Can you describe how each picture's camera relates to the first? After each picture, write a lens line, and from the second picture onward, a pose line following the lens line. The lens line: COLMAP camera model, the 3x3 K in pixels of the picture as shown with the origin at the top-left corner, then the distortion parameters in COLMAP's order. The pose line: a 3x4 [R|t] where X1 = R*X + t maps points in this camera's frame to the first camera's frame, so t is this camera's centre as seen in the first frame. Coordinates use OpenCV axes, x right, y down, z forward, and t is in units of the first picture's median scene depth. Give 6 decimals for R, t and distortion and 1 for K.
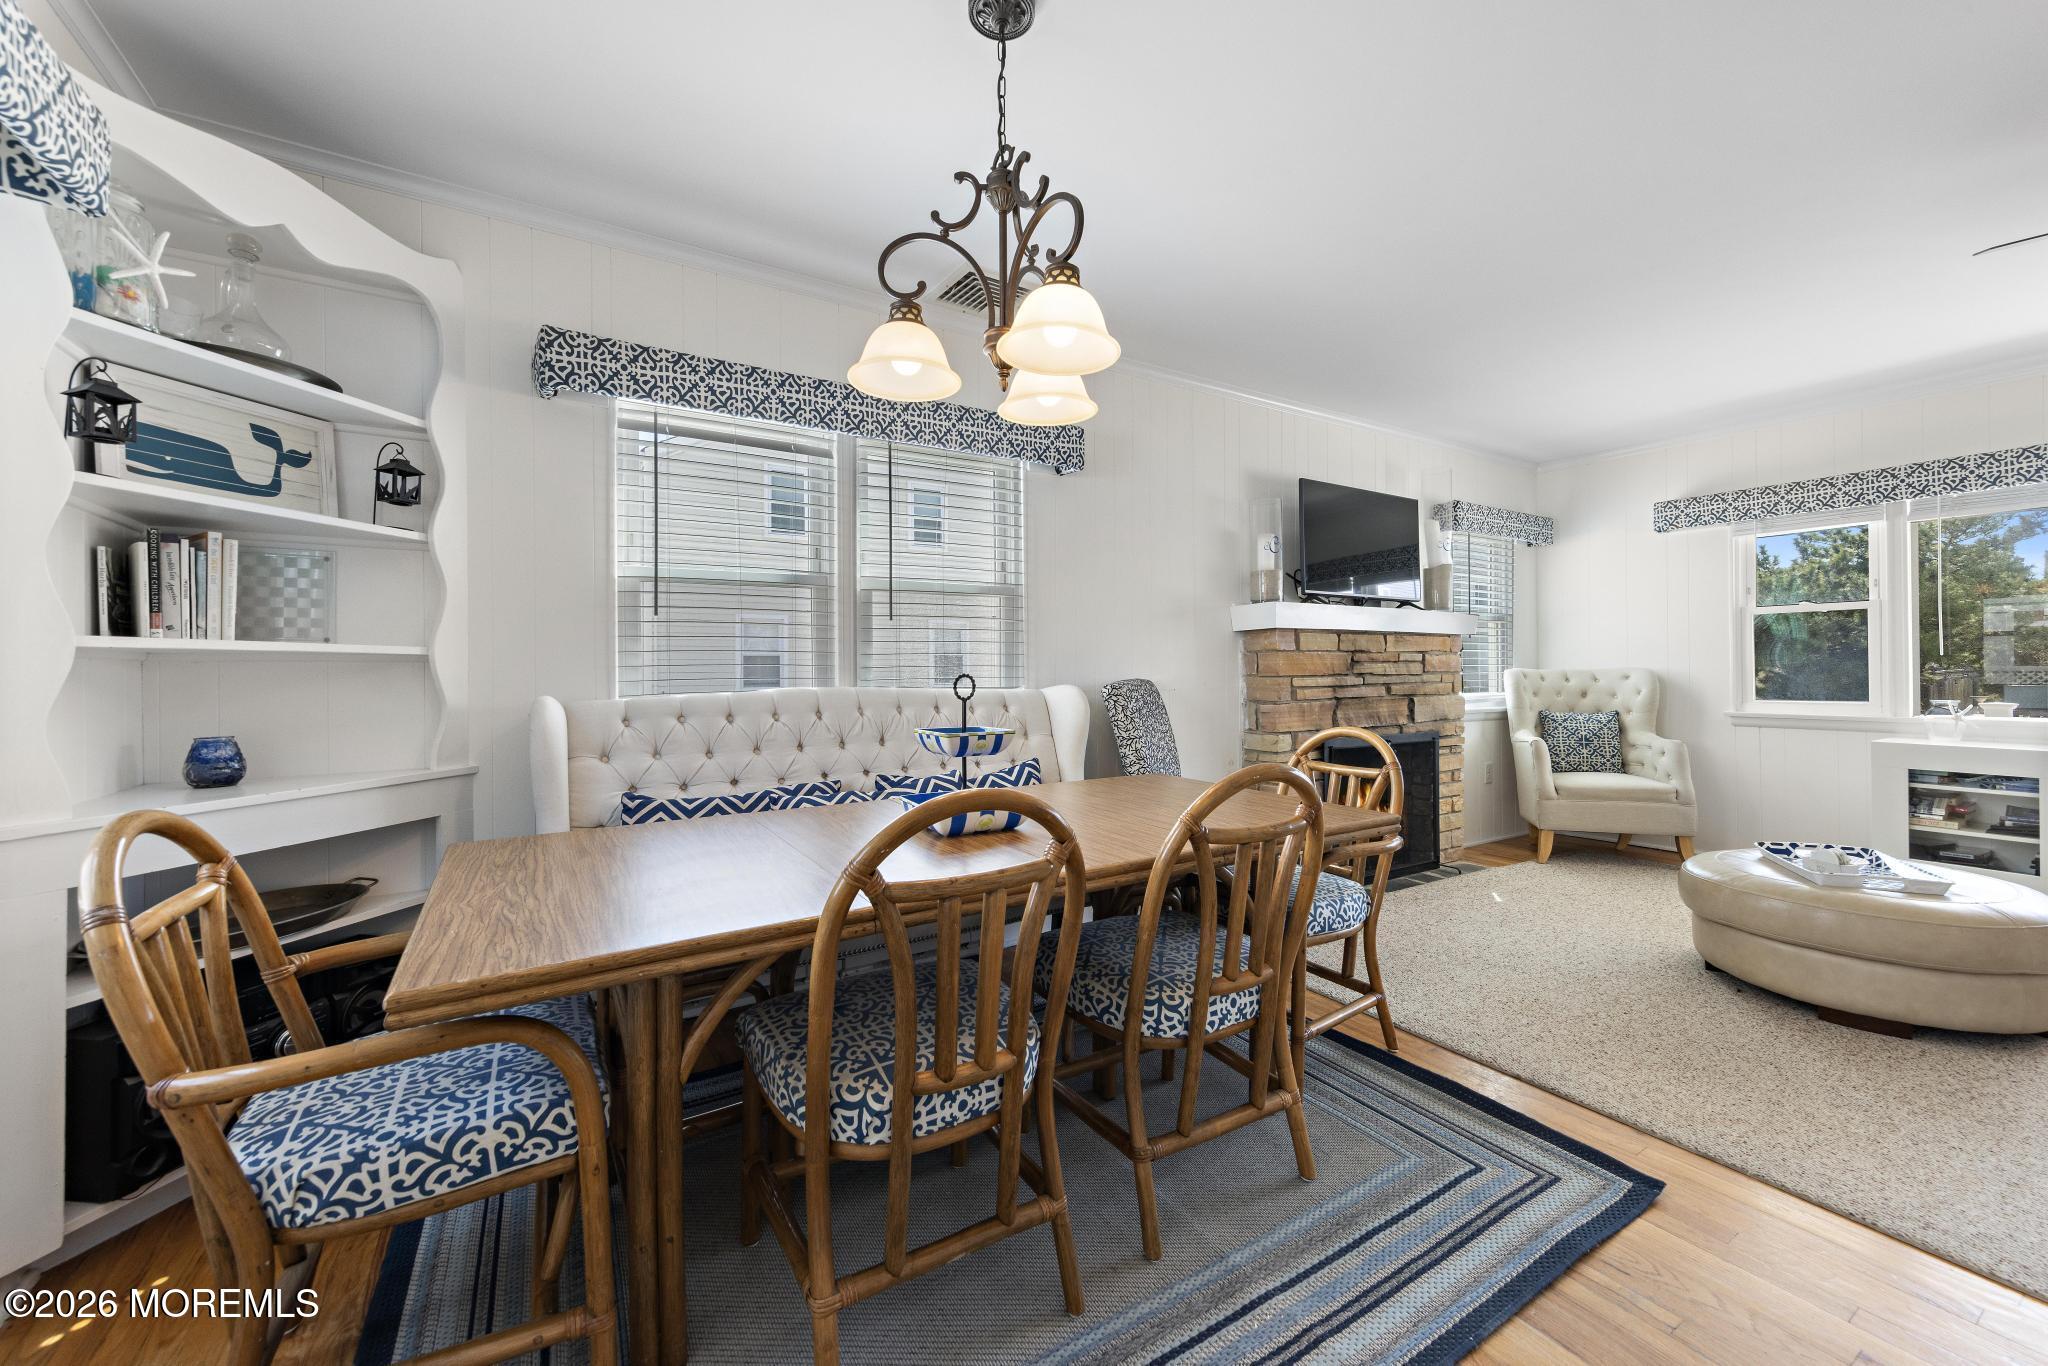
lens RADIAL K [[793.8, 0, 1032.7], [0, 793.8, 667.1], [0, 0, 1]] dist [-0.000506, 0.000044]
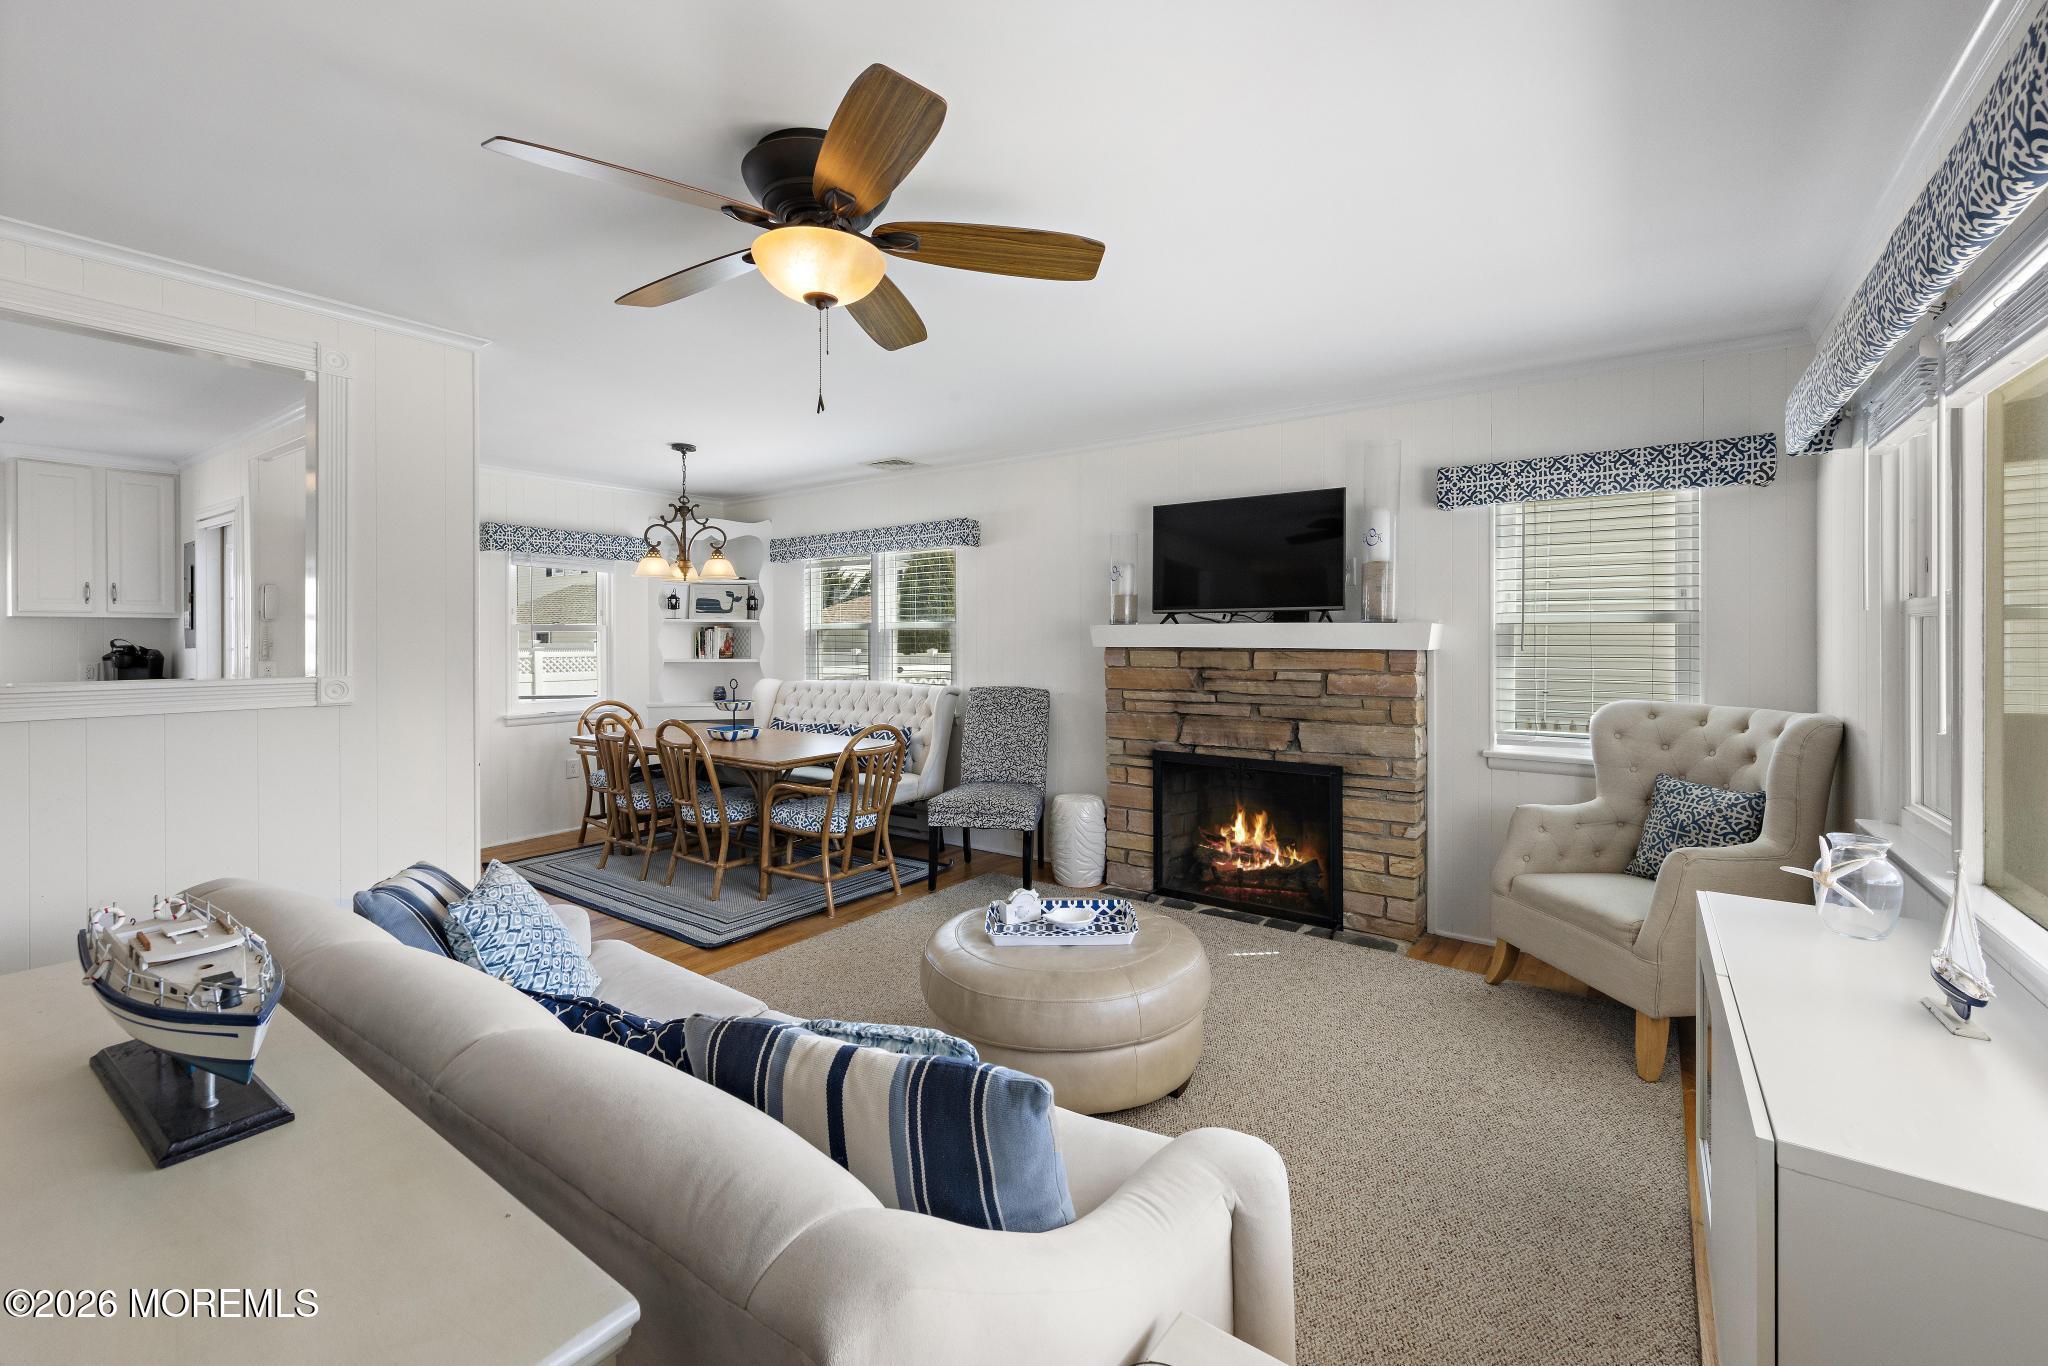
lens RADIAL K [[847.5, 0, 1022.5], [0, 847.5, 635.2], [0, 0, 1]] dist [0.000670, 0.000076]
pose [[0.385721, 0.001532, -0.922614, 1.334236], [0.000078, 0.999999, 0.001693, -0.064992], [0.922615, -0.000725, 0.385720, 0.385773]]
